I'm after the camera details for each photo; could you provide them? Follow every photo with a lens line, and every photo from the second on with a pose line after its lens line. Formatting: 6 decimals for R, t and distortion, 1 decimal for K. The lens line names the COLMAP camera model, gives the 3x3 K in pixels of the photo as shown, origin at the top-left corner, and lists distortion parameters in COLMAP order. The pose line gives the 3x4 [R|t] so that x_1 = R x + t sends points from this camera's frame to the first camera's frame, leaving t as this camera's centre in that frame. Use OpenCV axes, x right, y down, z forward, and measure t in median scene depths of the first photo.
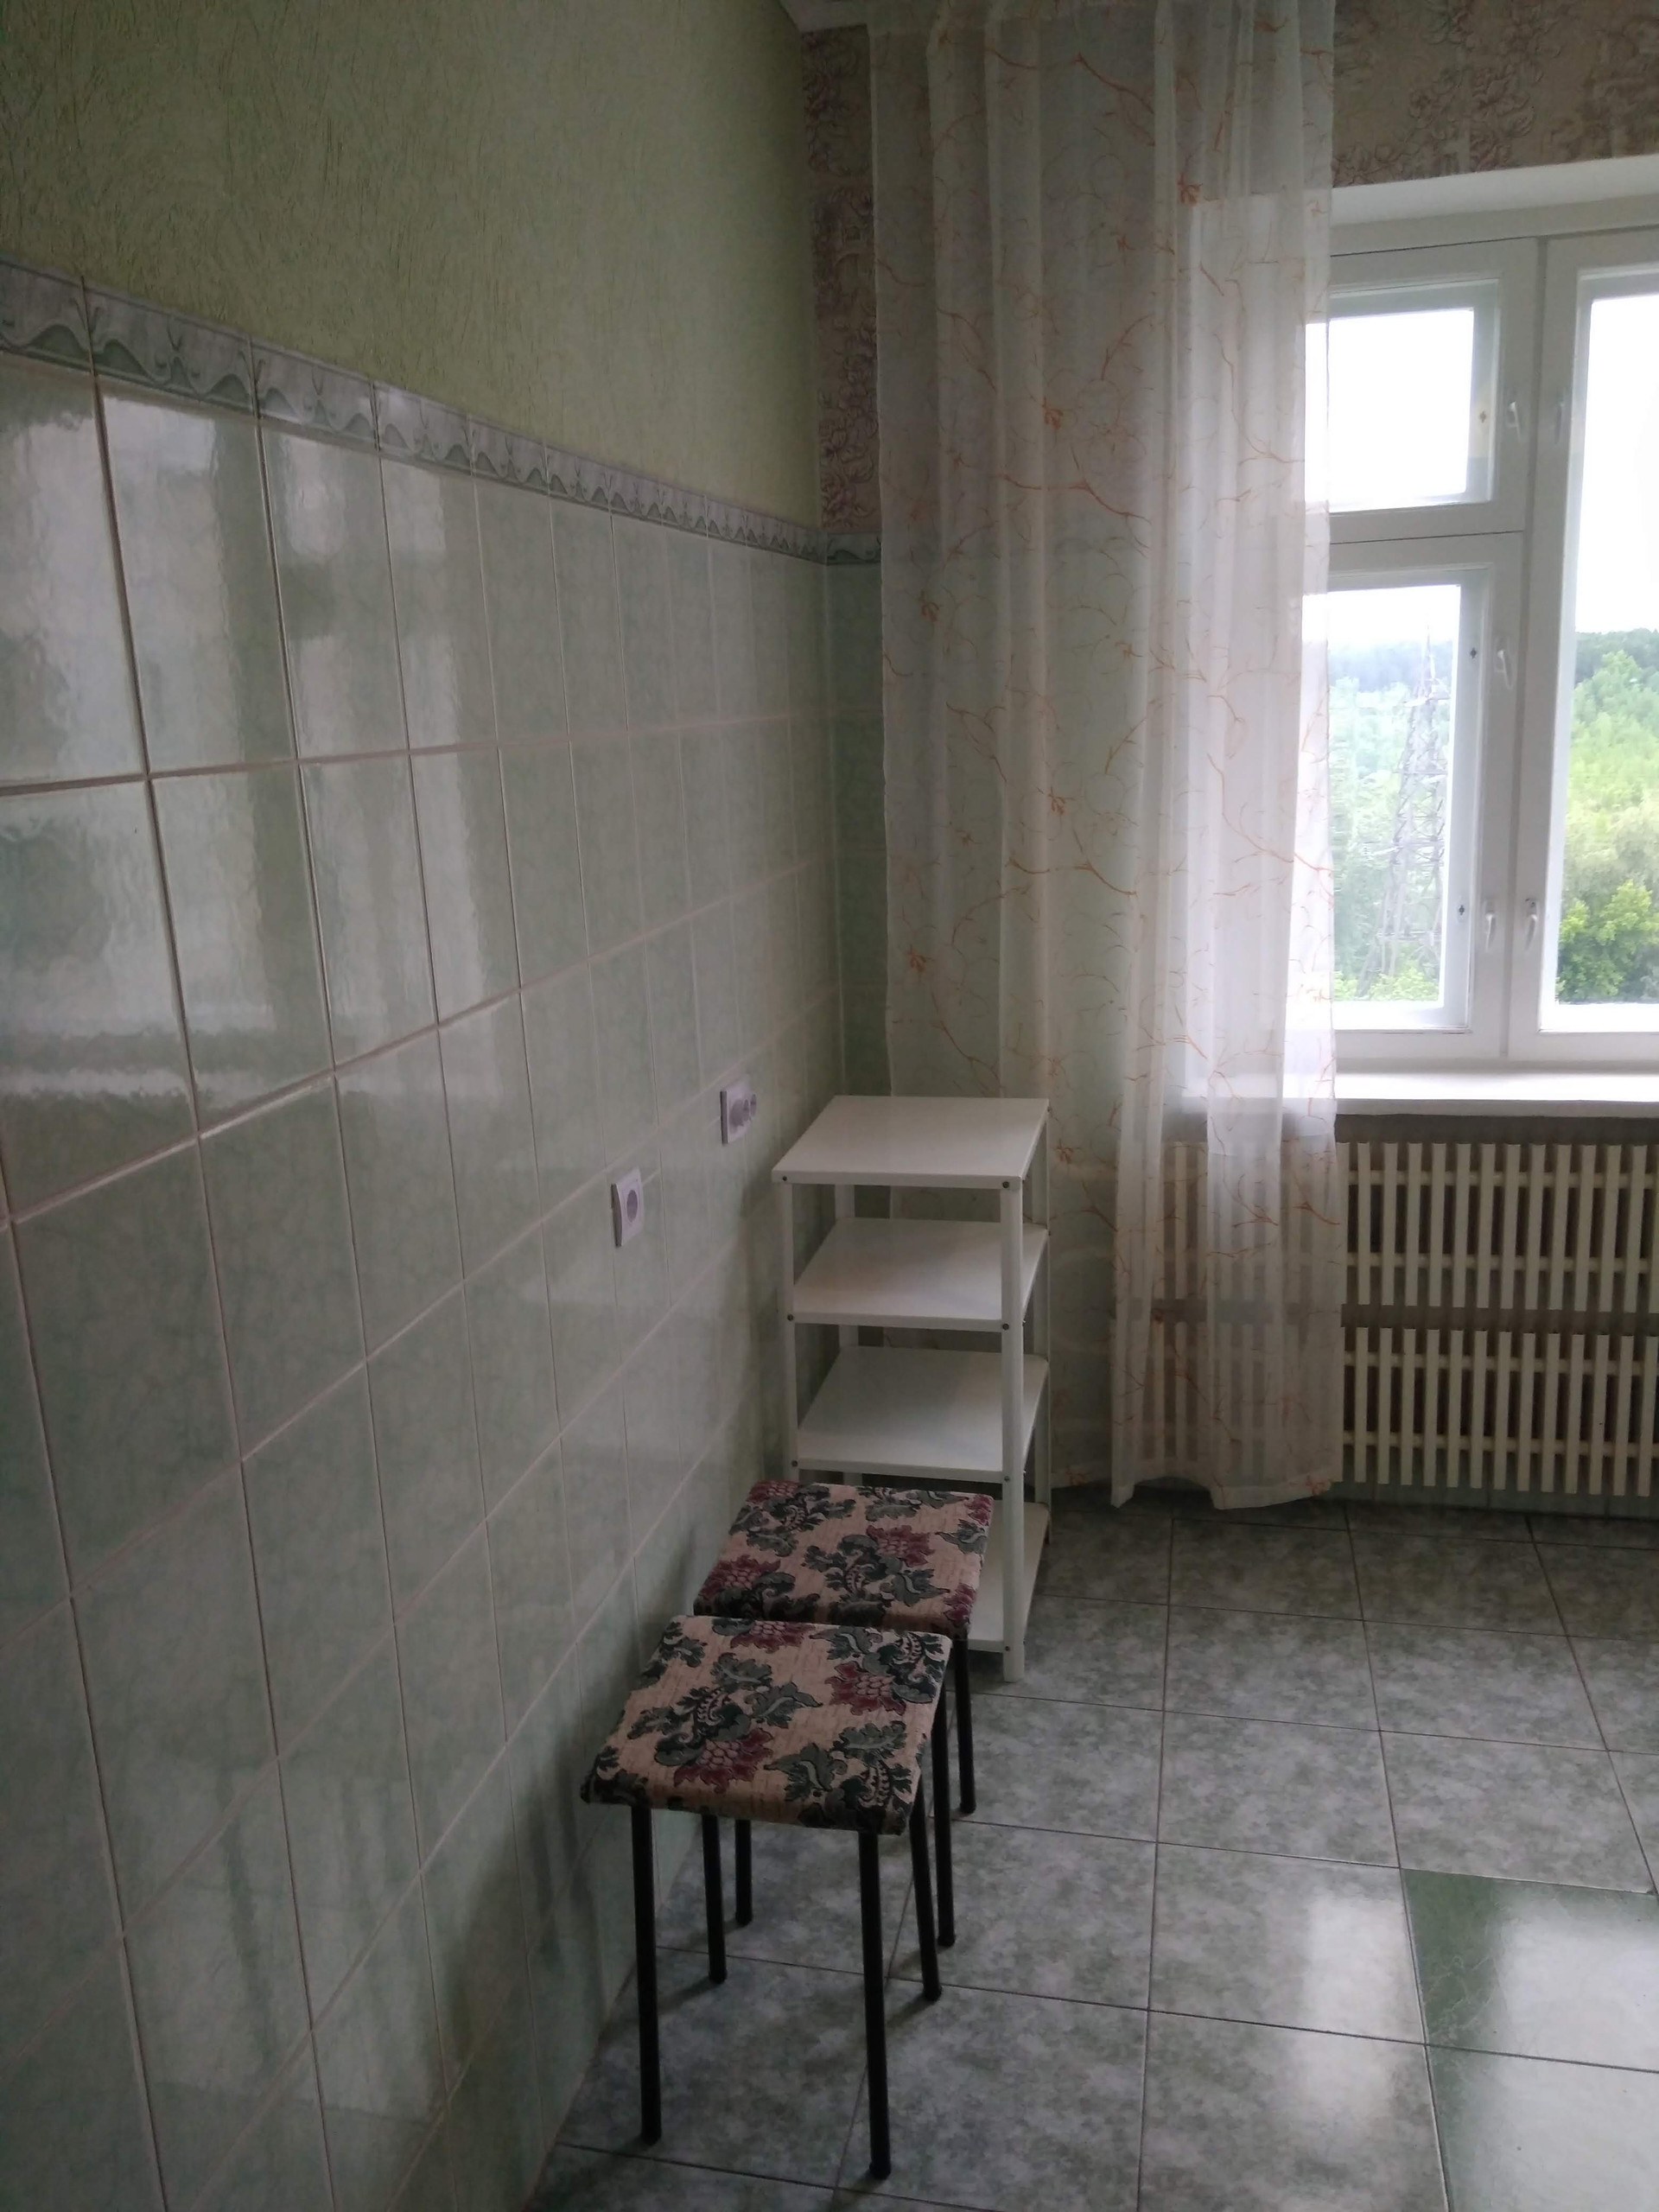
lens RADIAL K [[1737.4, 0, 829.5], [0, 1737.4, 1106.0], [0, 0, 1]] dist [0.057084, -0.109739]
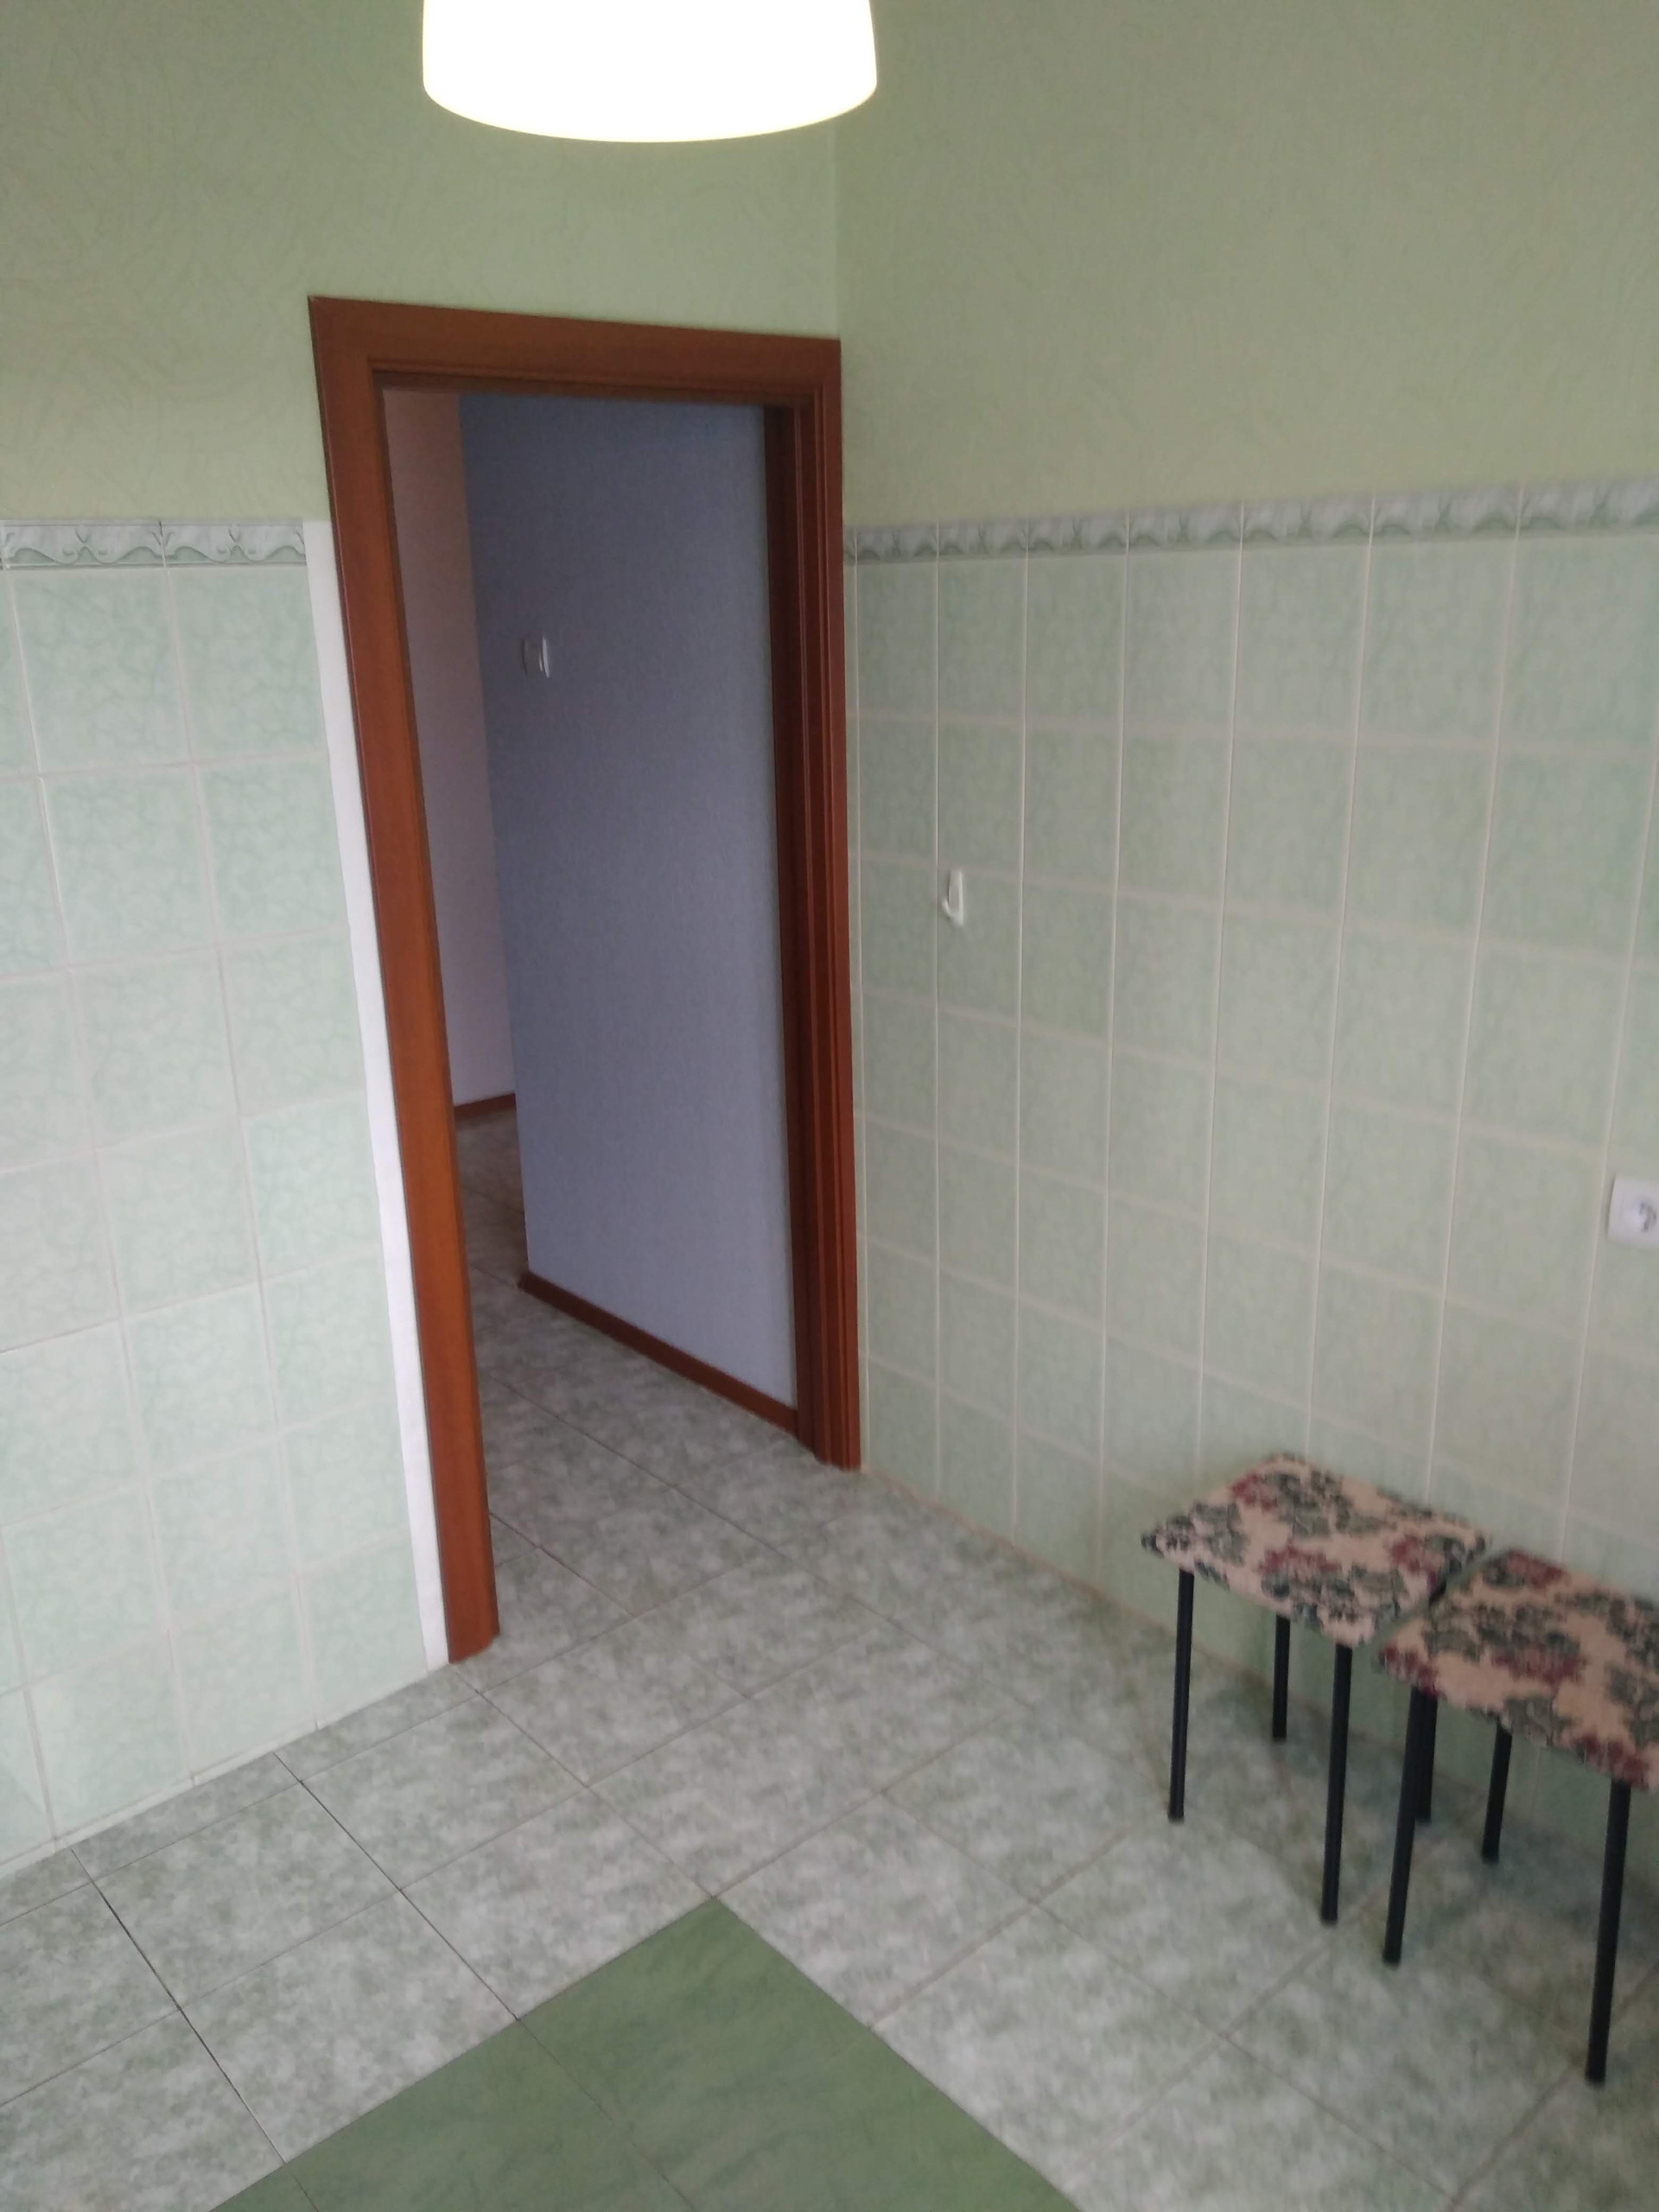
lens RADIAL K [[1737.4, 0, 829.5], [0, 1737.4, 1106.0], [0, 0, 1]] dist [0.057084, -0.109739]
pose [[-0.586042, 0.296308, -0.754159, 0.926069], [-0.137483, 0.880880, 0.452933, -0.401035], [0.798531, 0.369122, -0.475496, 1.089286]]
